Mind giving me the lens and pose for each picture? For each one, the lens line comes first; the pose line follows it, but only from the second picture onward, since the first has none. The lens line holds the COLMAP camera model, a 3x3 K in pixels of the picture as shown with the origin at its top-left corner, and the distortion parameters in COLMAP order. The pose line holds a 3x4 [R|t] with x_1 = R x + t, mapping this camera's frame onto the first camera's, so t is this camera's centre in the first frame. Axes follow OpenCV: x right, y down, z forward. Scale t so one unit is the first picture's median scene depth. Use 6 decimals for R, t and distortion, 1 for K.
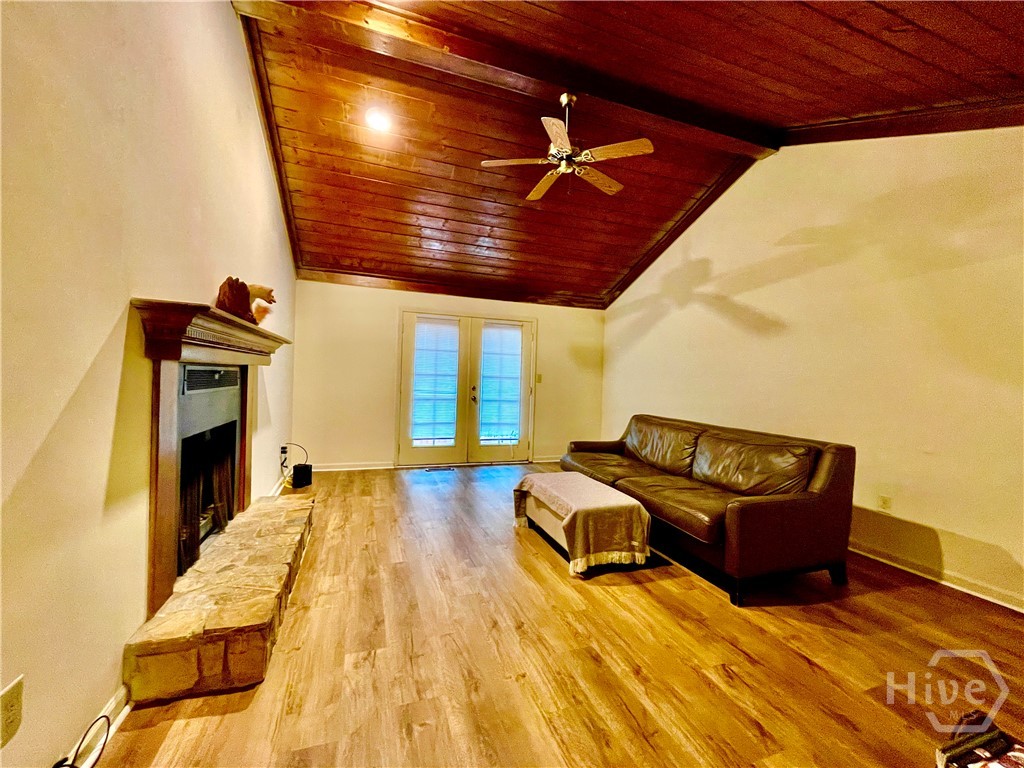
lens RADIAL K [[414.1, 0, 512.0], [0, 414.1, 384.0], [0, 0, 1]] dist [-0.000988, -0.000028]
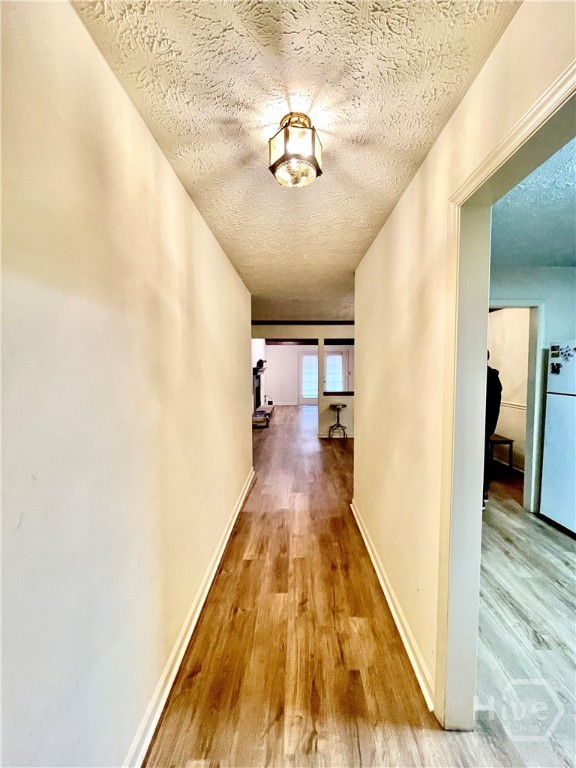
lens RADIAL K [[310.6, 0, 288.0], [0, 310.6, 384.0], [0, 0, 1]] dist [-0.000988, -0.000028]
pose [[0.930425, -0.016746, -0.366099, 0.915881], [0.029952, 0.999088, 0.030423, -0.033647], [0.365256, -0.039272, 0.930079, -2.112741]]
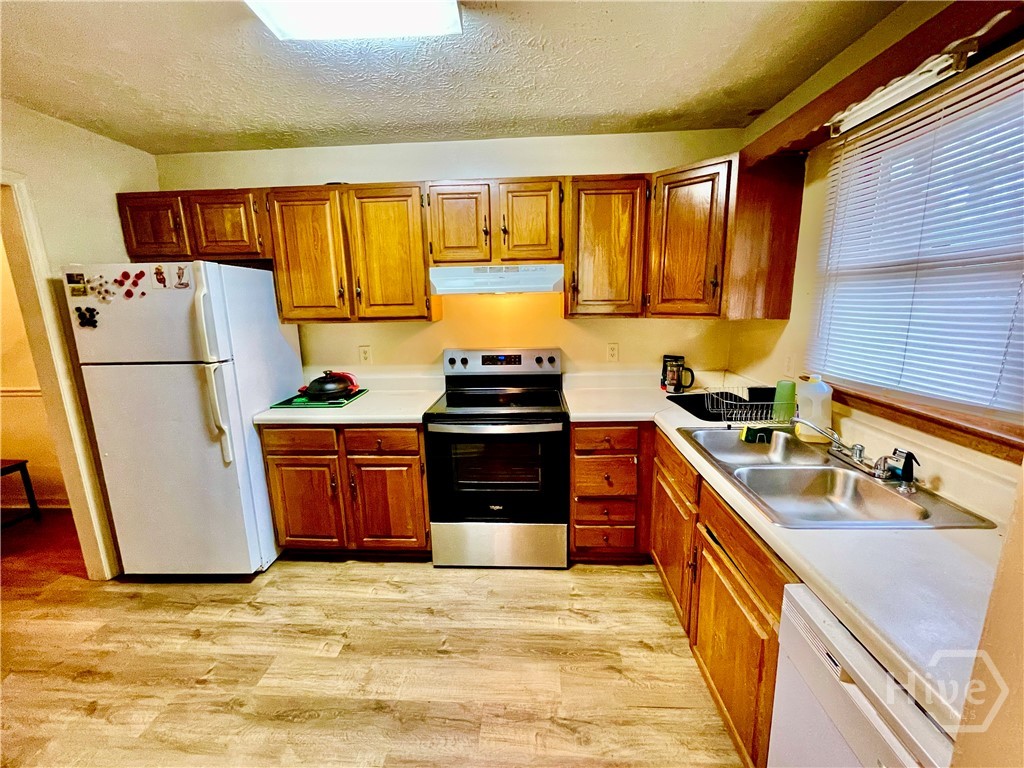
lens RADIAL K [[414.1, 0, 512.0], [0, 414.1, 384.0], [0, 0, 1]] dist [-0.000988, -0.000028]
pose [[0.397206, -0.221746, 0.890537, 0.984944], [0.048510, 0.974086, 0.220913, -0.037579], [-0.916446, -0.044548, 0.397670, -1.824806]]
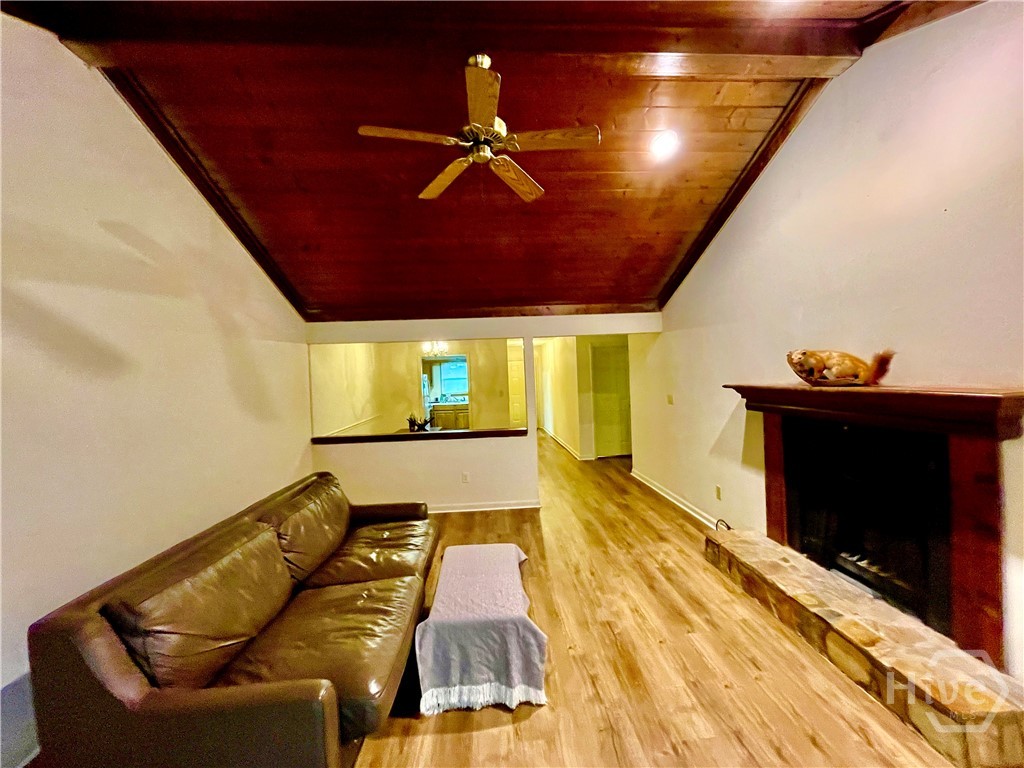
lens RADIAL K [[414.1, 0, 512.0], [0, 414.1, 384.0], [0, 0, 1]] dist [-0.000988, -0.000028]
pose [[-0.959264, -0.000651, 0.282509, -0.143370], [0.011769, 0.999037, 0.042264, -0.167057], [-0.282264, 0.043867, -0.958333, 1.918166]]
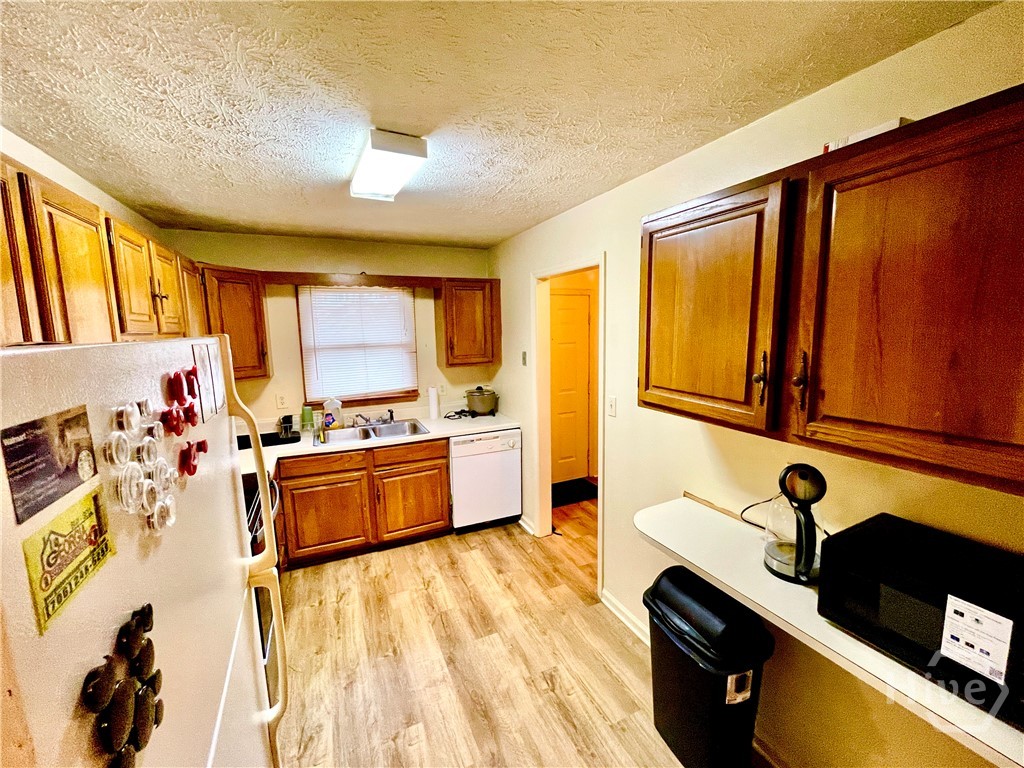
lens RADIAL K [[414.1, 0, 512.0], [0, 414.1, 384.0], [0, 0, 1]] dist [-0.000988, -0.000028]
pose [[-0.996239, -0.004192, -0.086547, 1.274133], [-0.016497, 0.989735, 0.141959, -0.116574], [0.085064, 0.142853, -0.986082, -0.756760]]
